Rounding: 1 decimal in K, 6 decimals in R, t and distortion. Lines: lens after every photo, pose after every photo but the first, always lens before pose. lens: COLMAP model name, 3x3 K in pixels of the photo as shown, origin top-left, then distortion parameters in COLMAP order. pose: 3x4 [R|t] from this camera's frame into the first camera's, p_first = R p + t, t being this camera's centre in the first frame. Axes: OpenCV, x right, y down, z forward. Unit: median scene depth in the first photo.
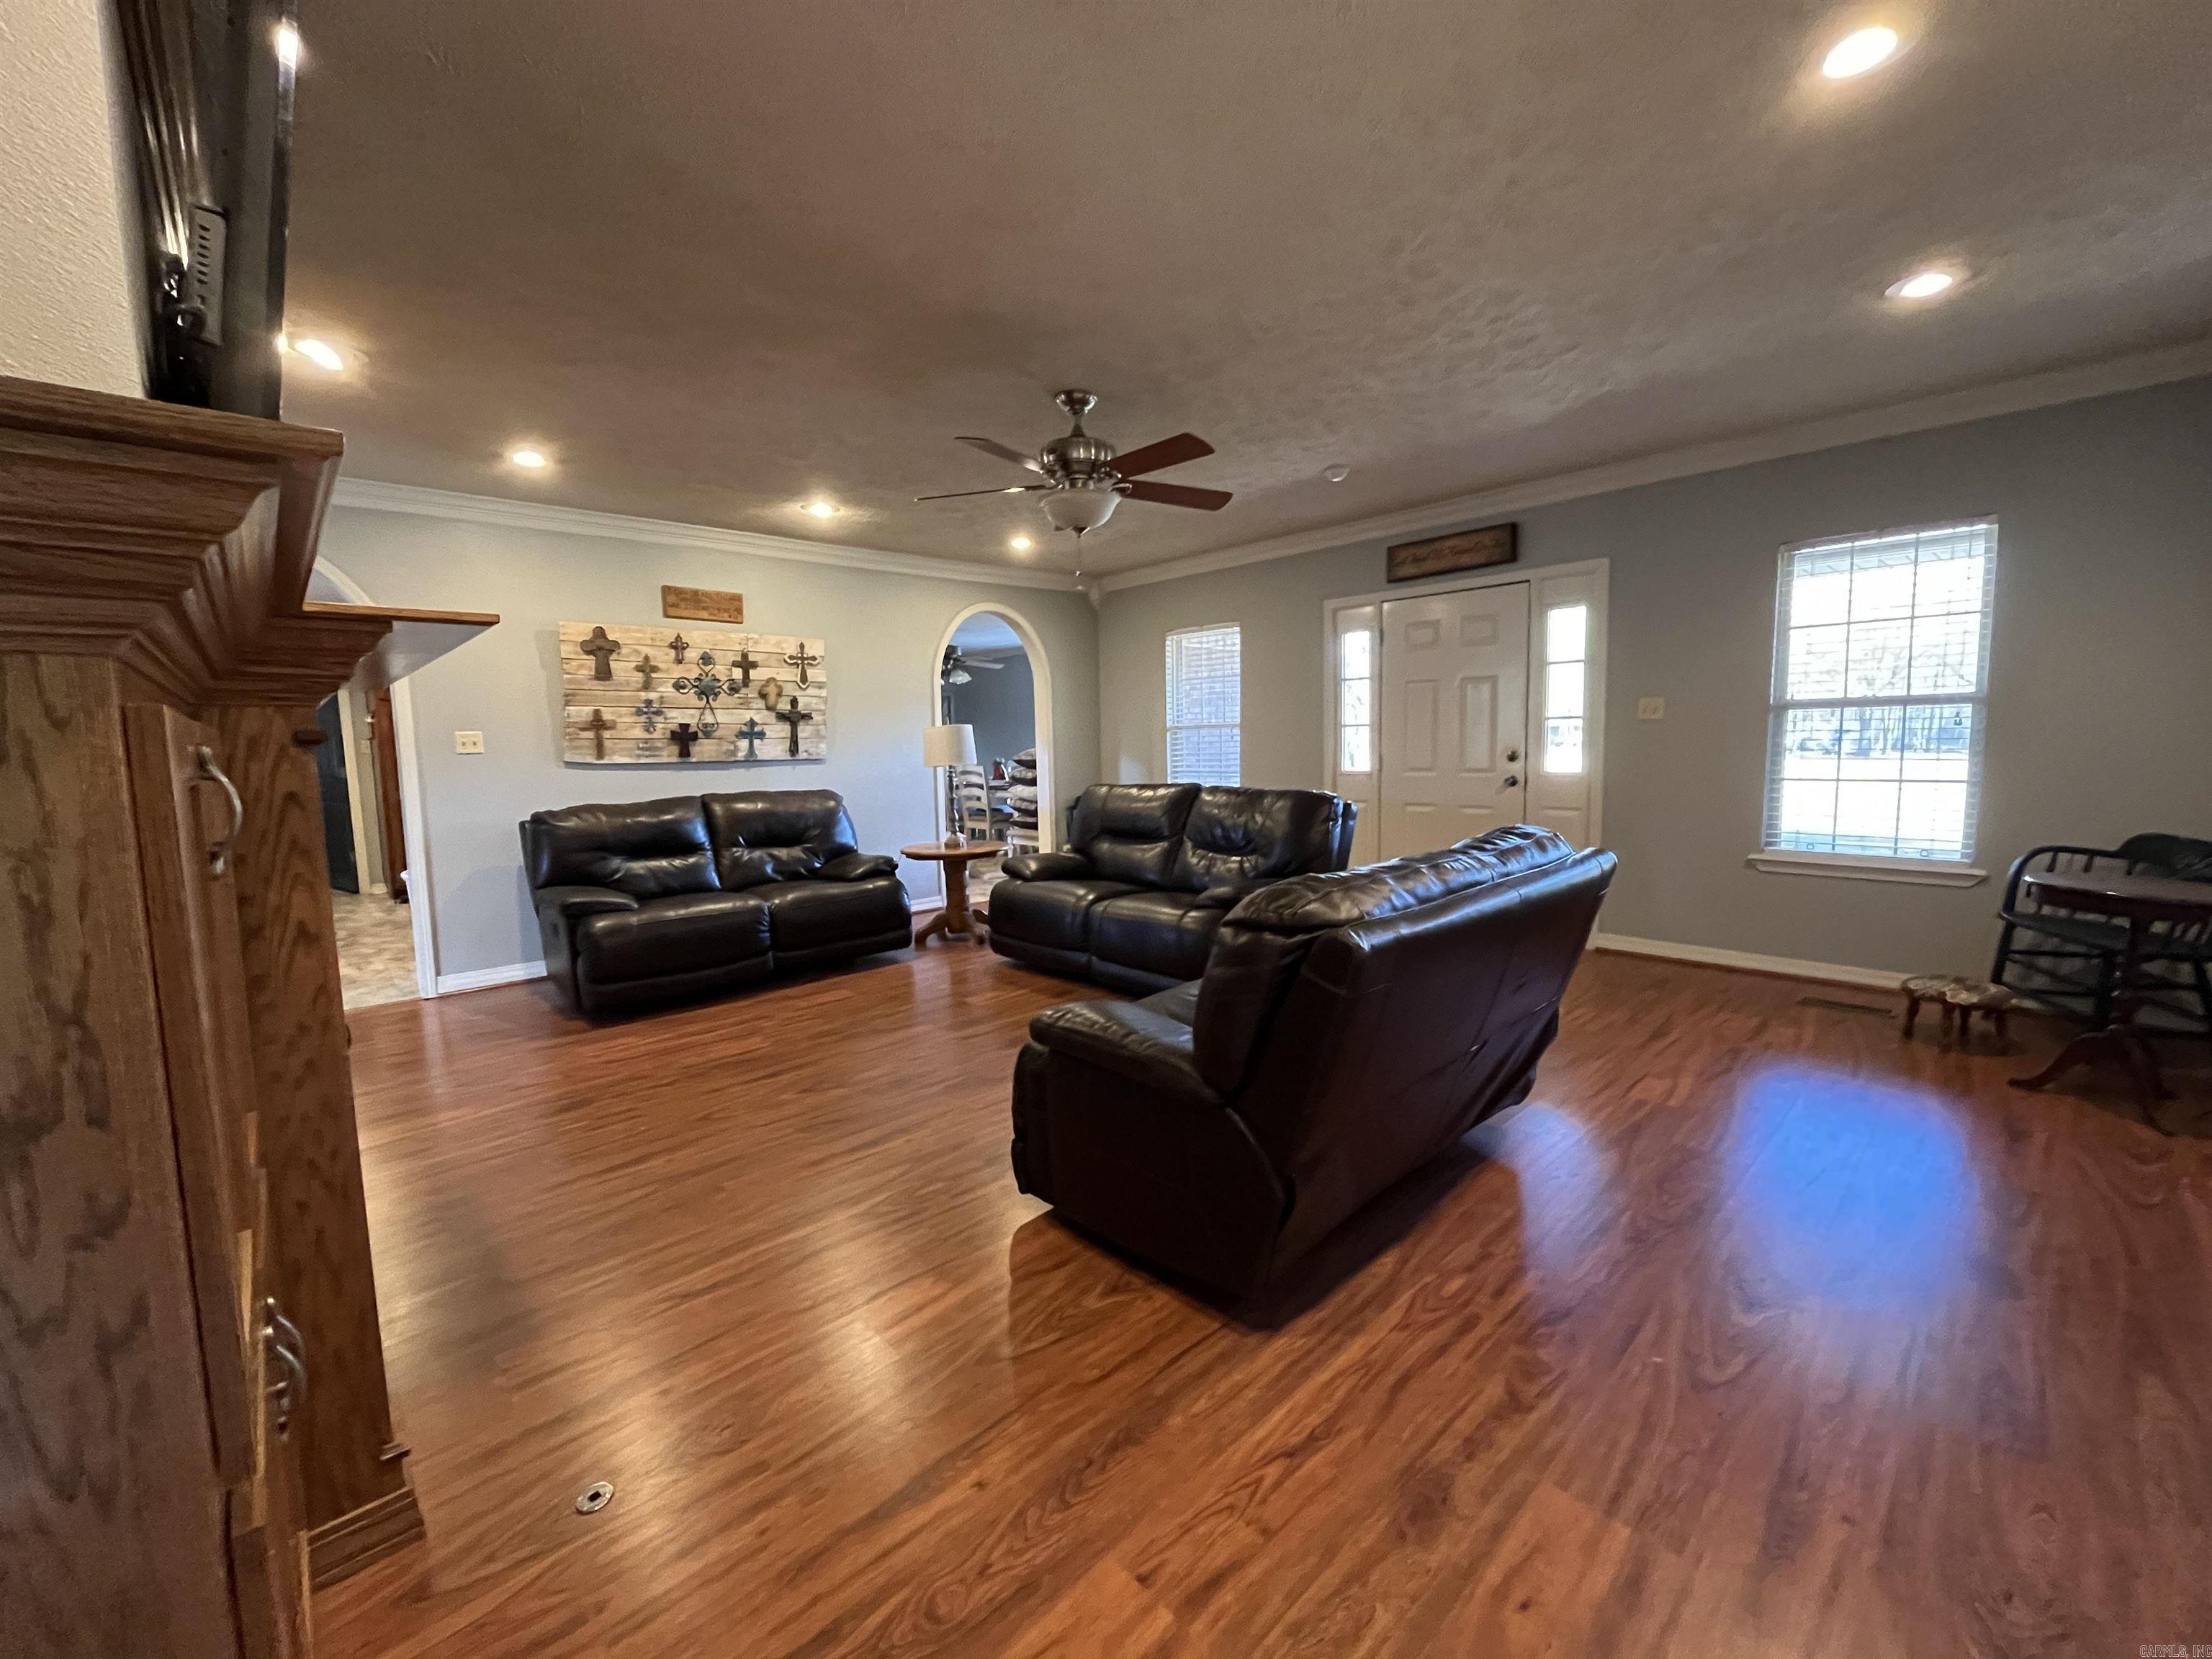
lens RADIAL K [[895.8, 0, 1109.1], [0, 895.8, 823.7], [0, 0, 1]] dist [-0.002433, -0.000022]
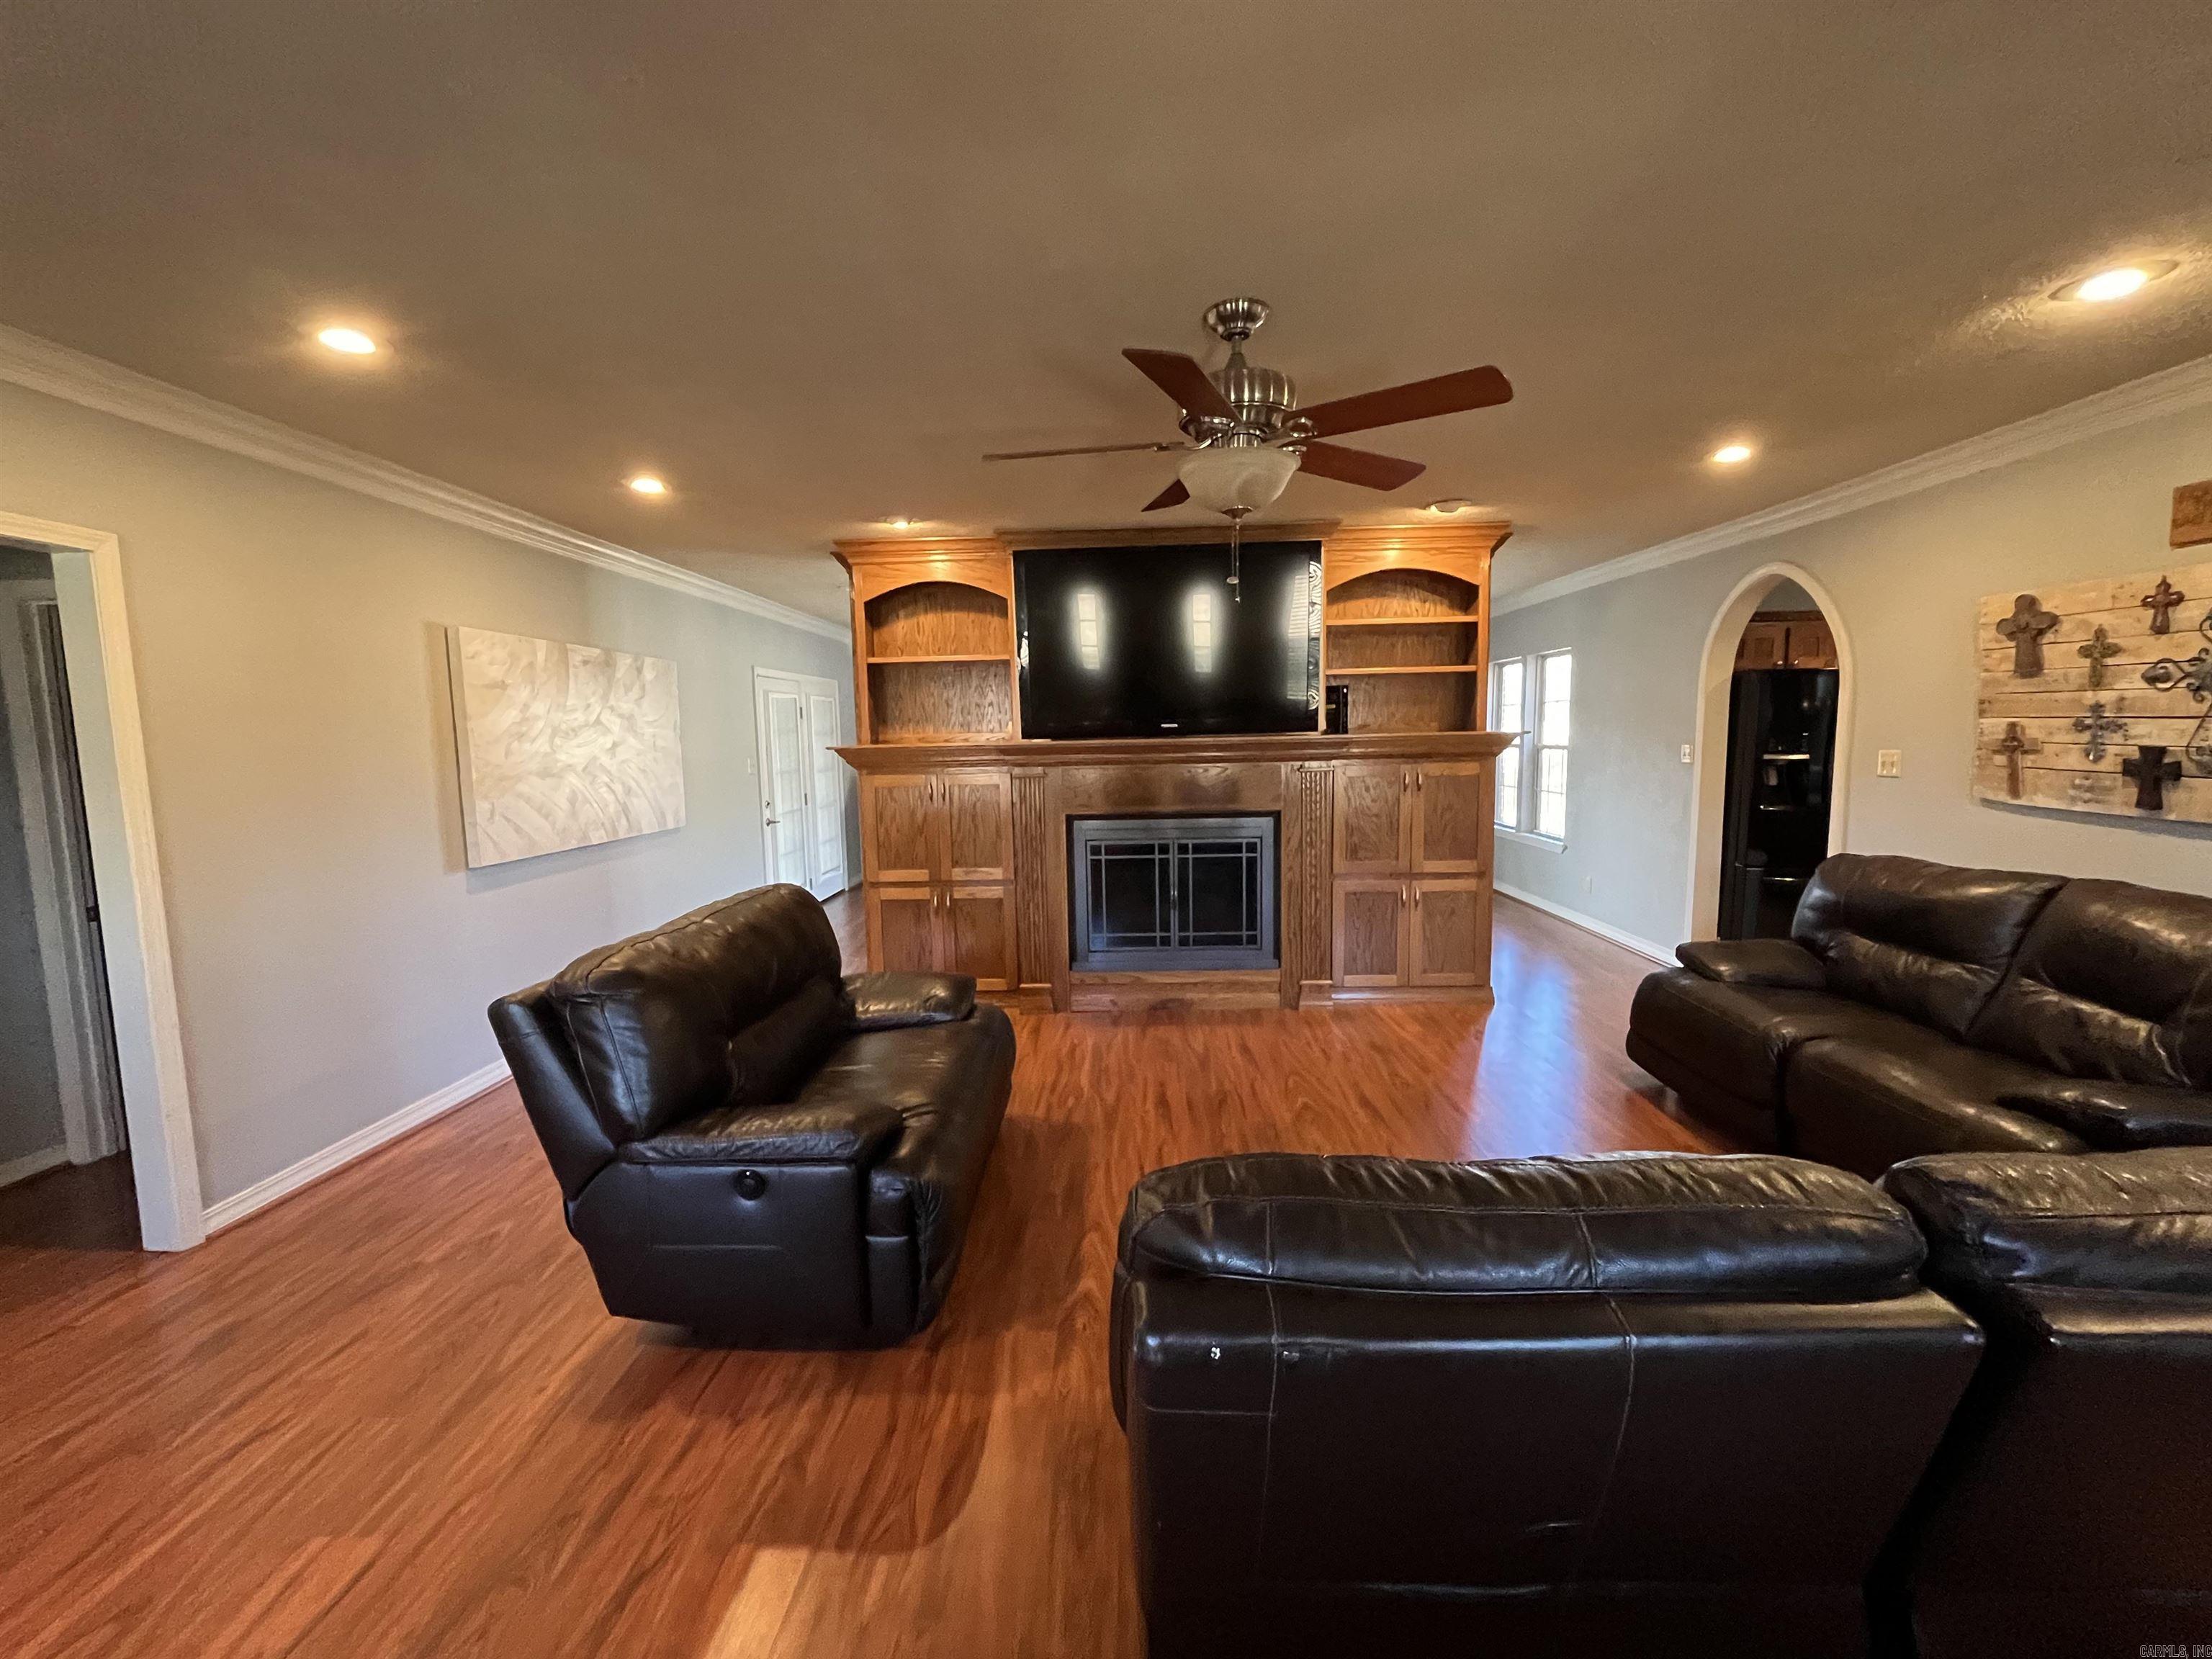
lens RADIAL K [[895.8, 0, 1111.1], [0, 895.8, 835.9], [0, 0, 1]] dist [-0.002433, -0.000022]
pose [[-0.703627, 0.118352, -0.700644, 0.353327], [-0.031347, 0.979901, 0.197005, -0.149810], [0.709878, 0.160581, -0.685775, 0.962395]]
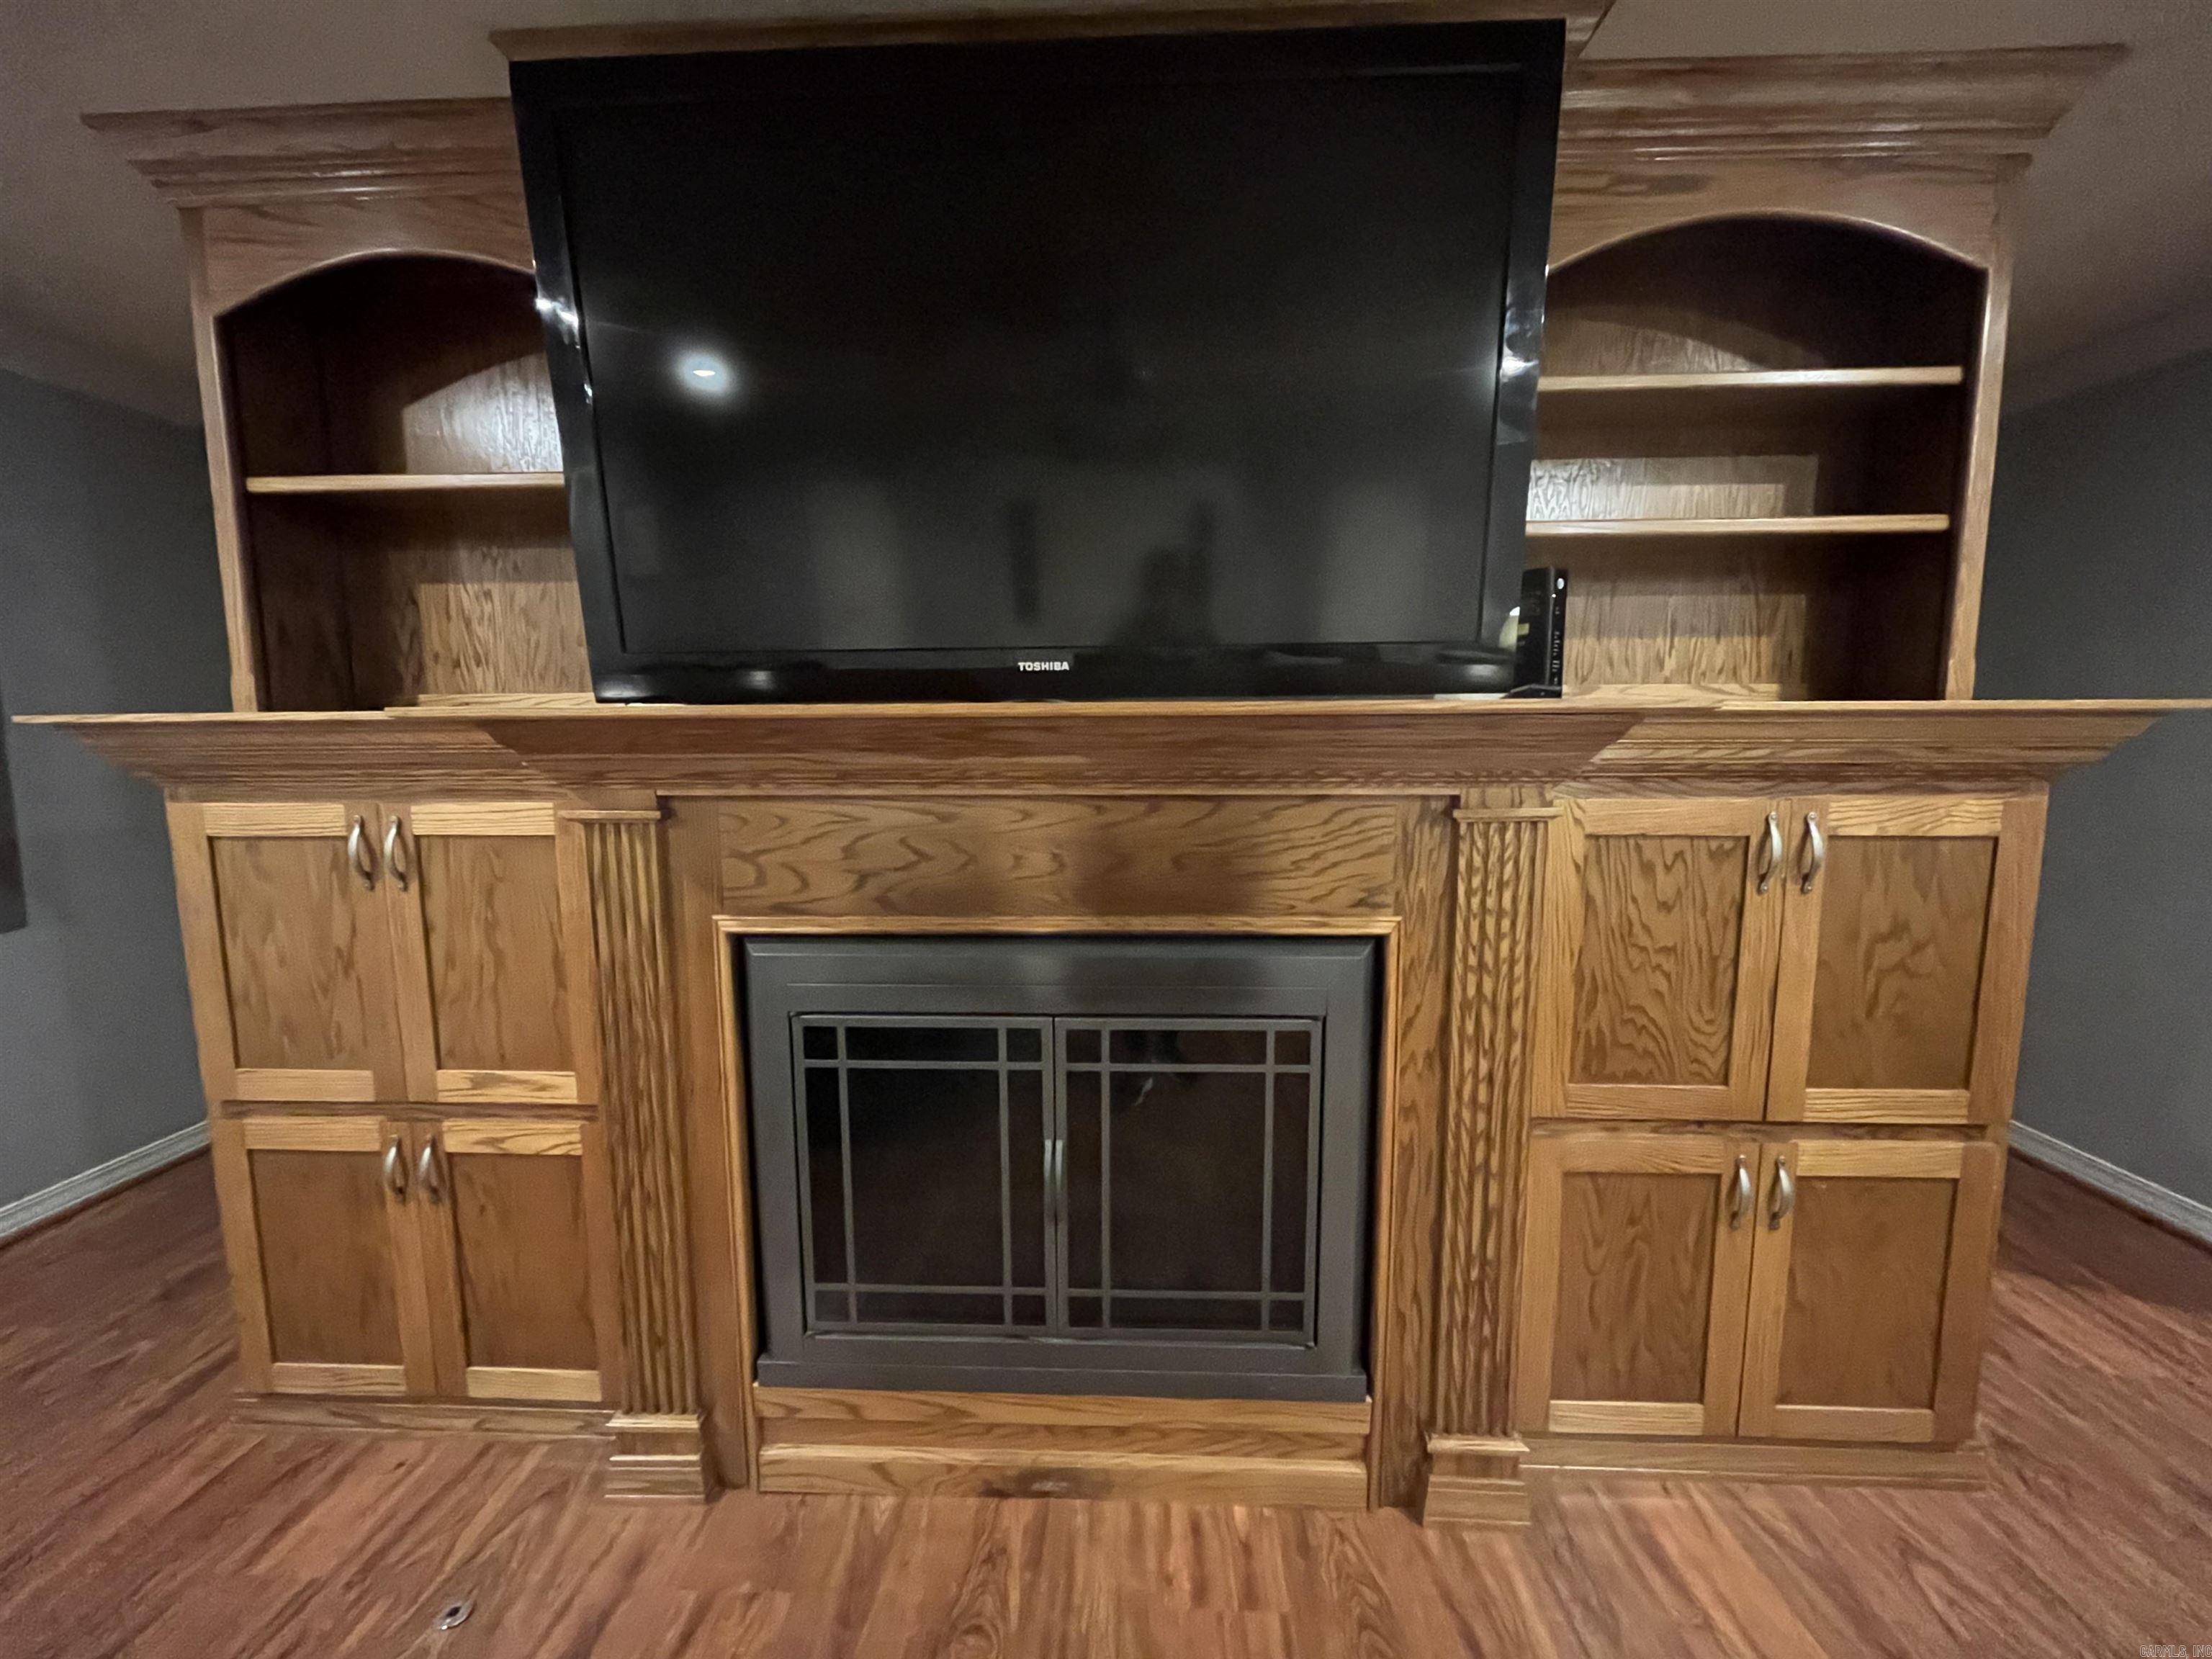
lens RADIAL K [[895.8, 0, 1103.8], [0, 895.8, 826.4], [0, 0, 1]] dist [-0.002433, -0.000022]
pose [[-0.712916, 0.100194, -0.694055, -0.050185], [-0.046354, 0.980842, 0.189208, -0.099146], [0.699716, 0.167061, -0.694614, 0.659126]]
